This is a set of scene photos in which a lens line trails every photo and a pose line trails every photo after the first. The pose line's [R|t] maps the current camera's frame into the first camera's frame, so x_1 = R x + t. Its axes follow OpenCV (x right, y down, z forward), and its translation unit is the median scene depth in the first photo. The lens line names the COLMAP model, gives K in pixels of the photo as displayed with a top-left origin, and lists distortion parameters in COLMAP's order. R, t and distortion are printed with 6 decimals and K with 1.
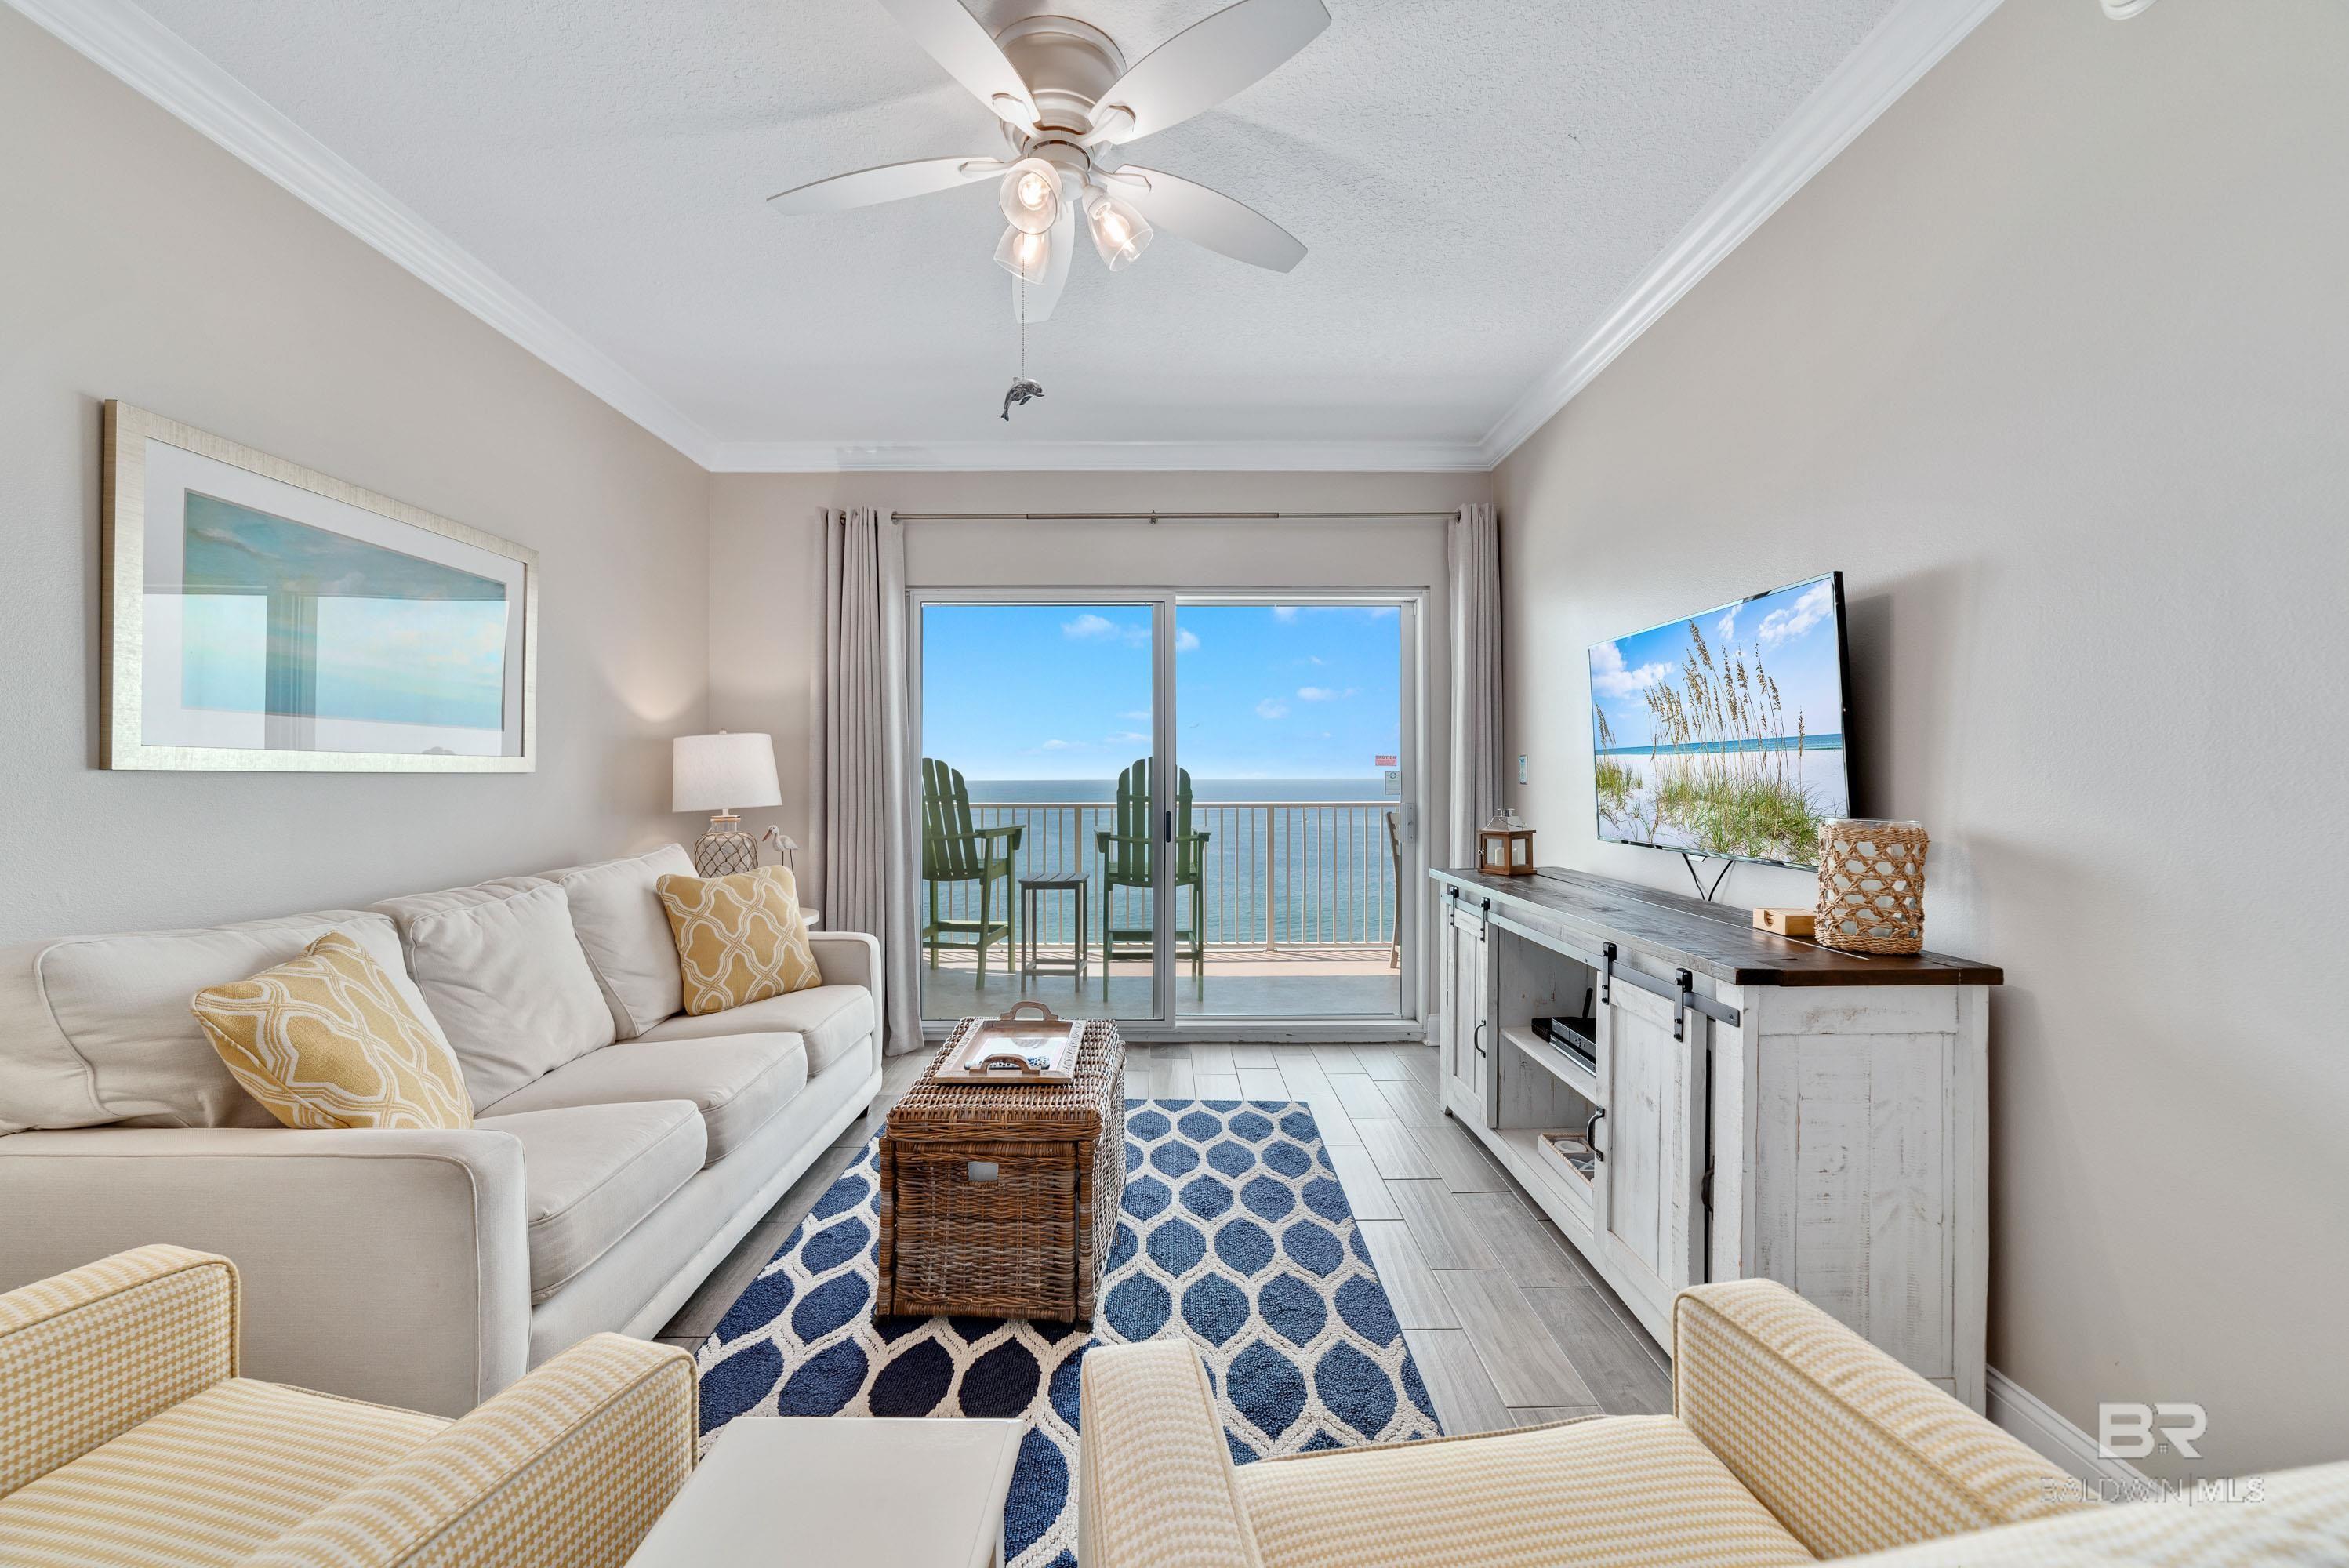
lens RADIAL K [[902.4, 0, 1173.5], [0, 902.4, 776.0], [0, 0, 1]] dist [-0.022271, 0.008729]
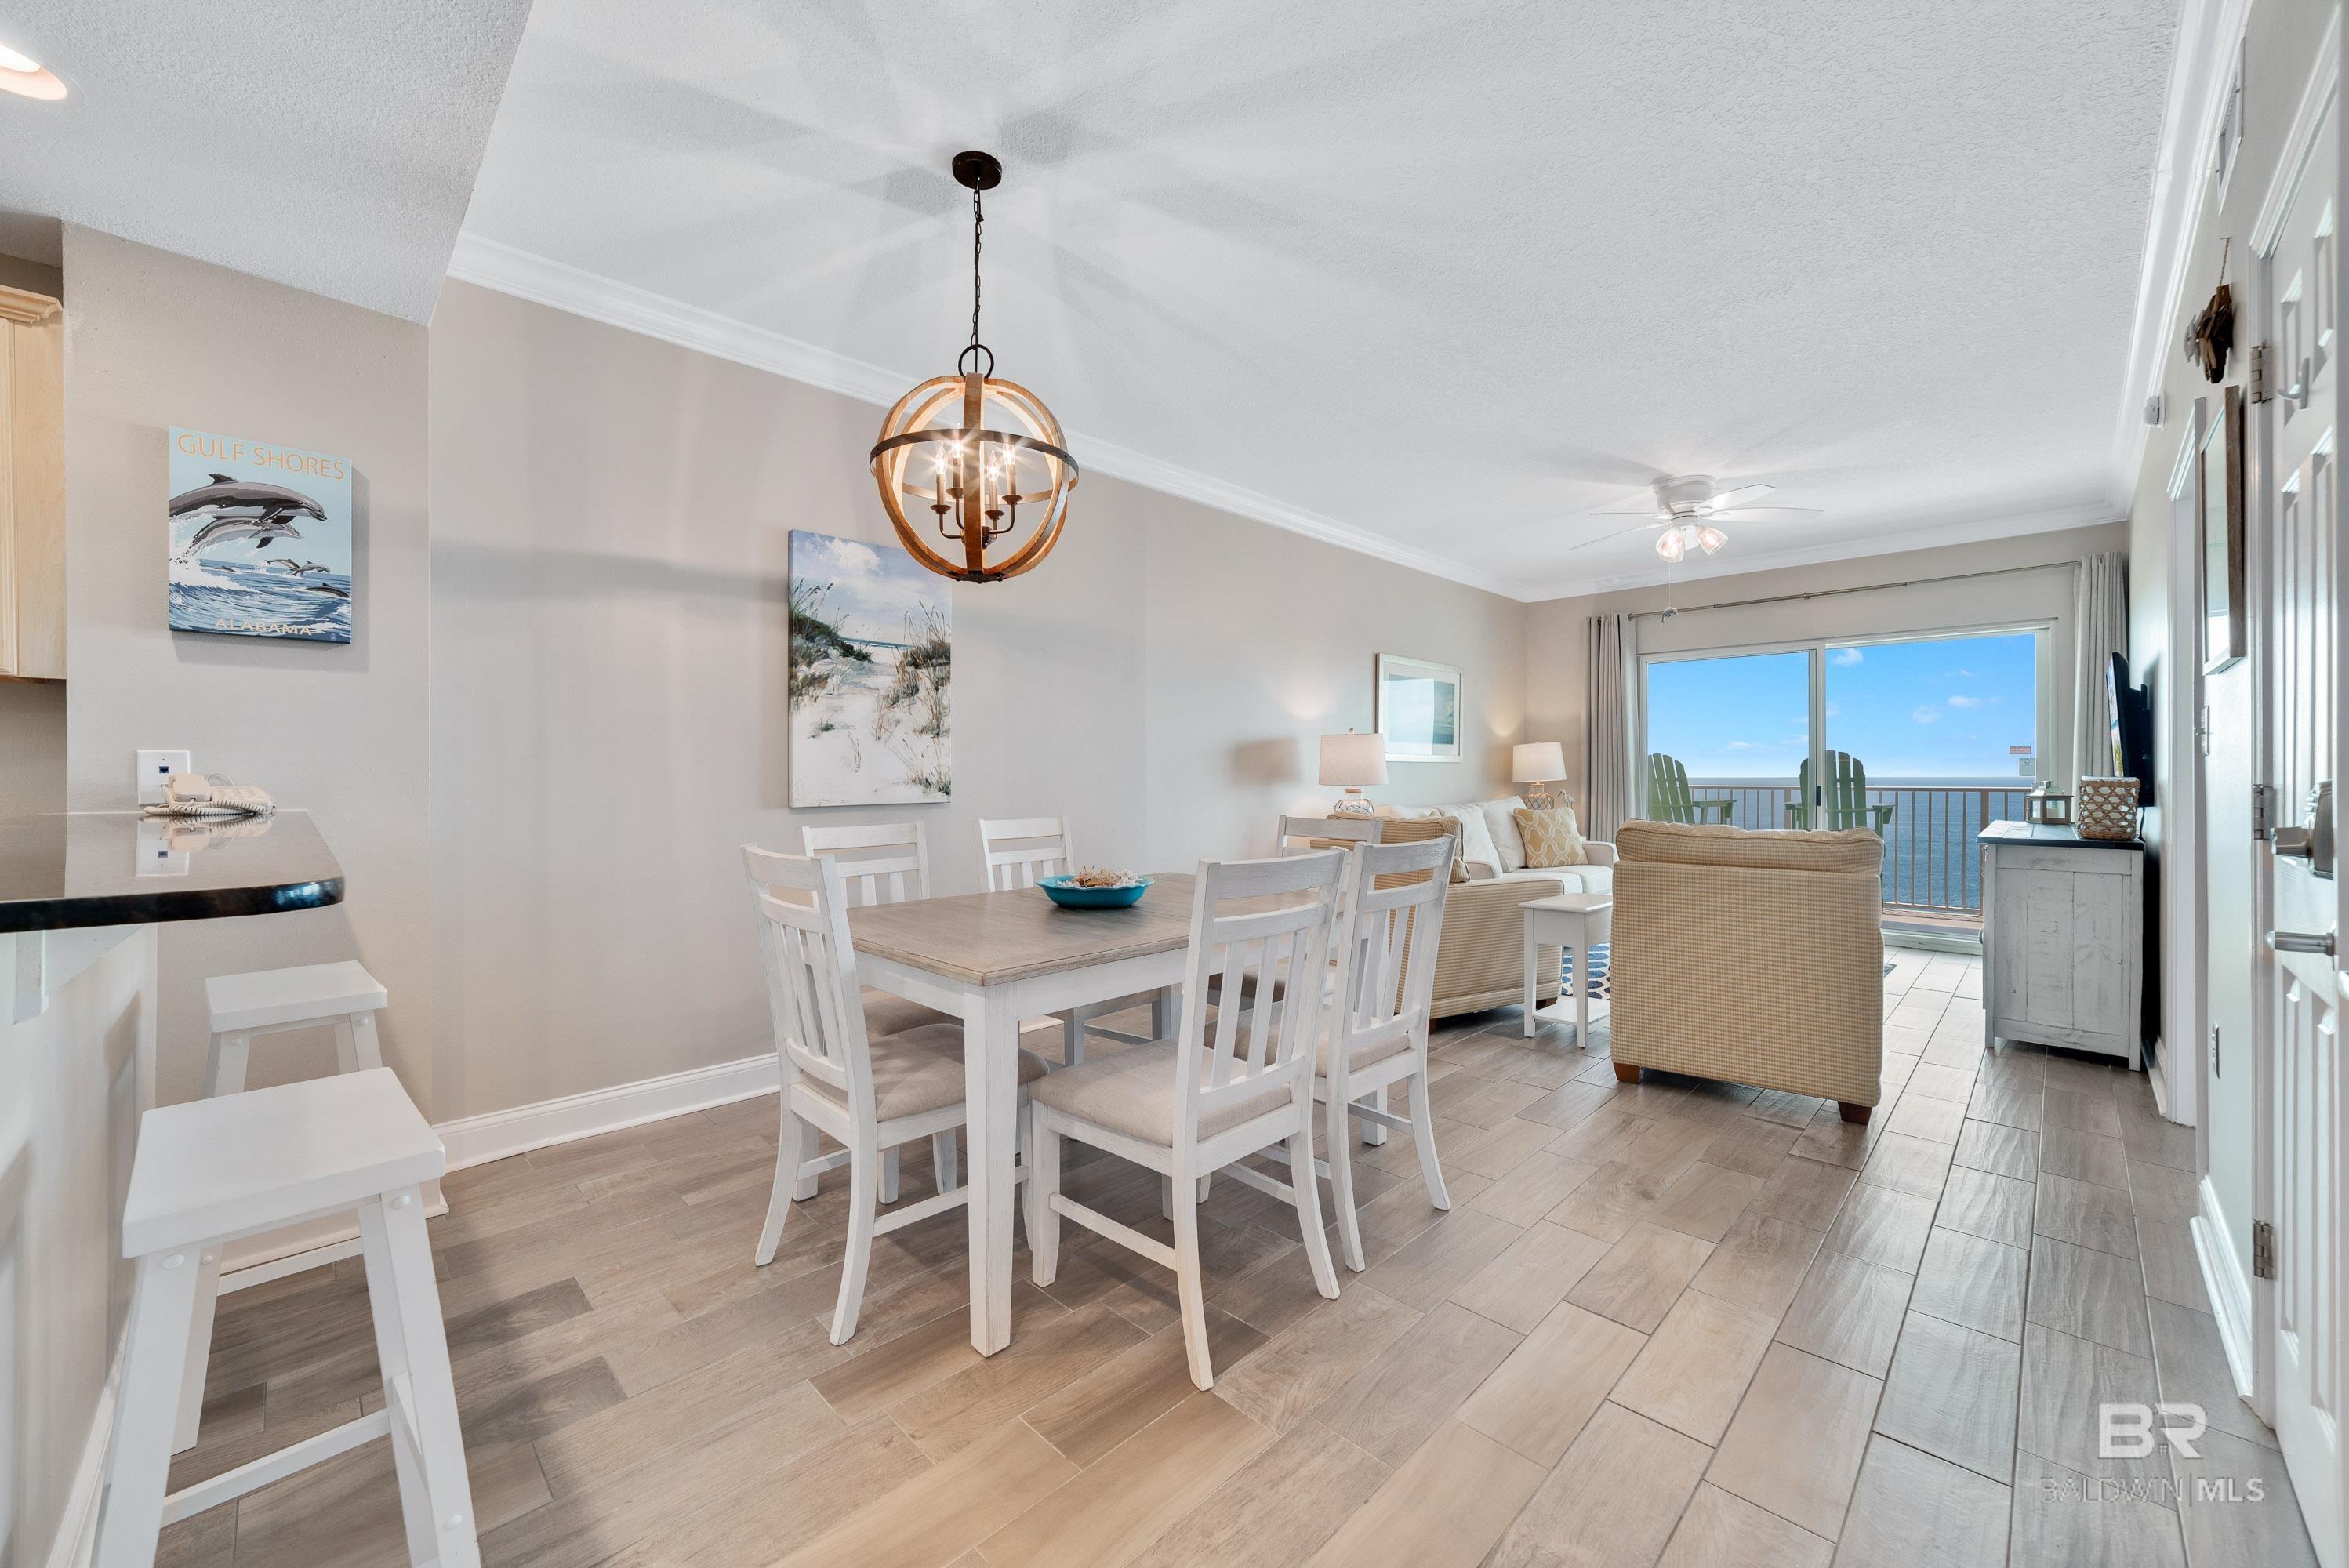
lens RADIAL K [[902.4, 0, 1173.5], [0, 902.4, 776.0], [0, 0, 1]] dist [-0.022271, 0.008729]
pose [[0.700257, 0.003495, -0.713882, 0.490079], [0.000158, 0.999987, 0.005052, 0.022935], [0.713891, -0.003650, 0.700247, -1.331771]]
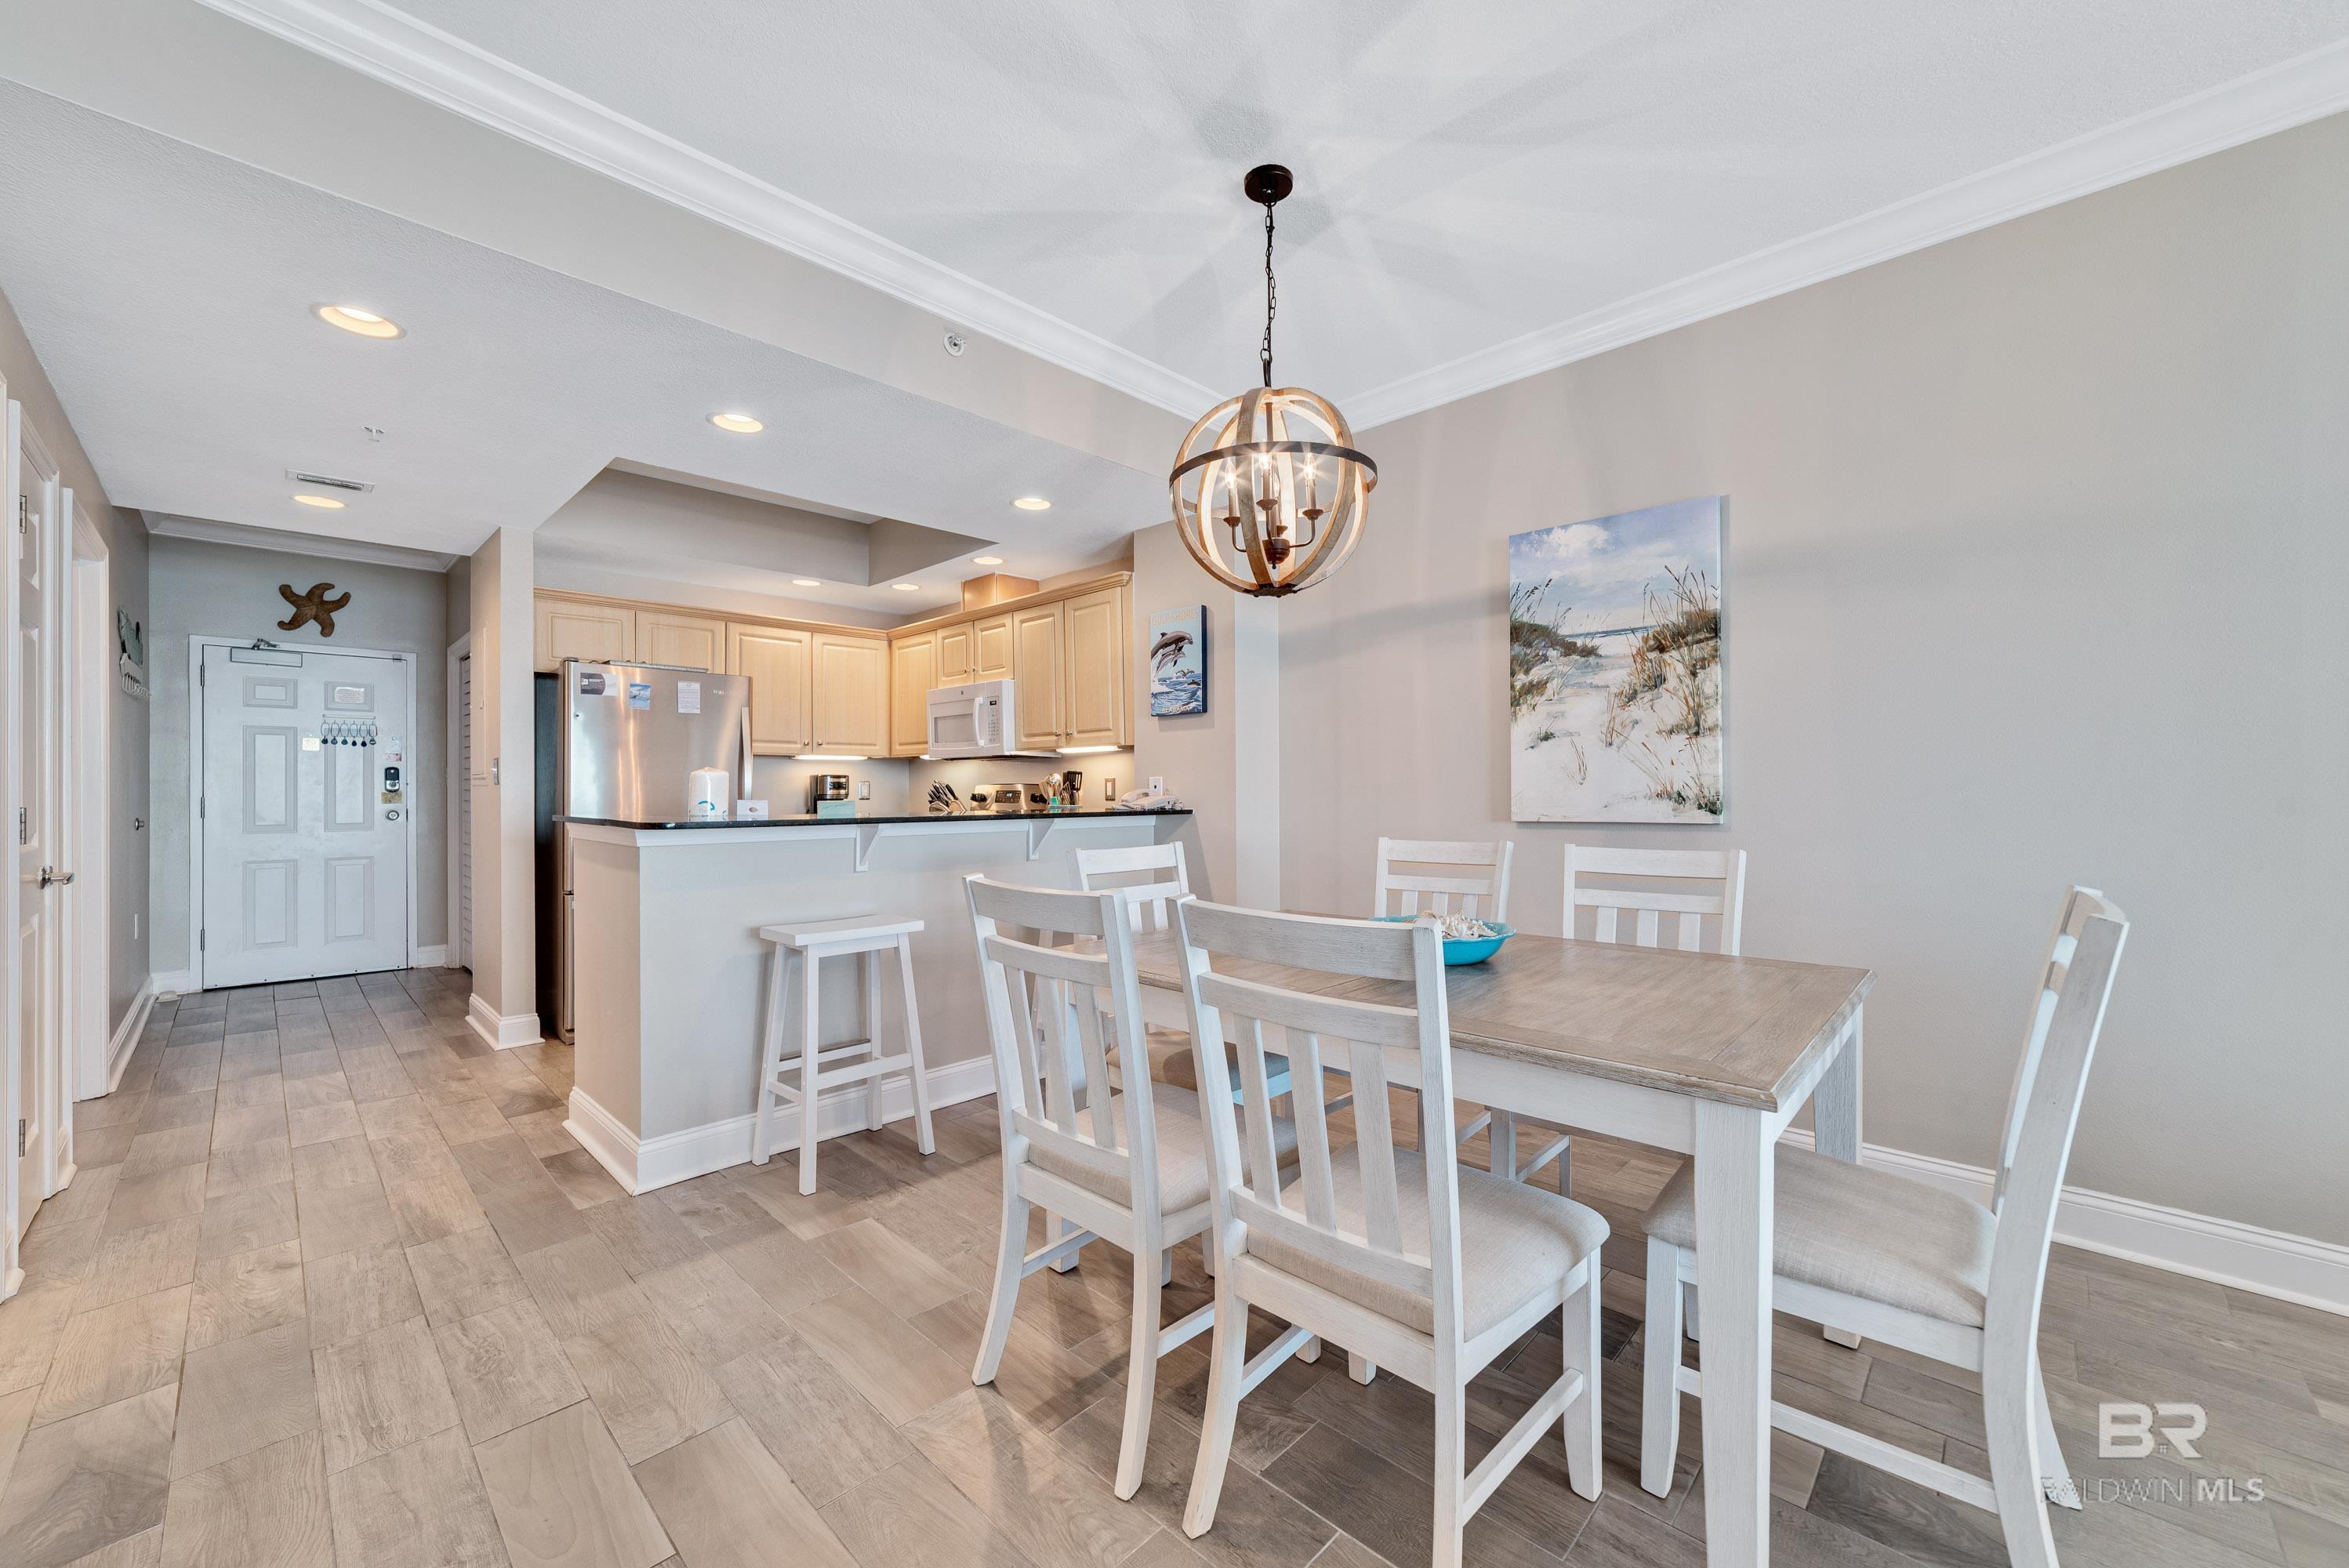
lens RADIAL K [[910.4, 0, 1169.4], [0, 910.4, 786.8], [0, 0, 1]] dist [-0.022734, 0.008375]
pose [[-0.703116, 0.005308, -0.711055, 0.426693], [0.008702, 0.999961, -0.001140, 0.023266], [0.711022, -0.006989, -0.703135, -0.295872]]
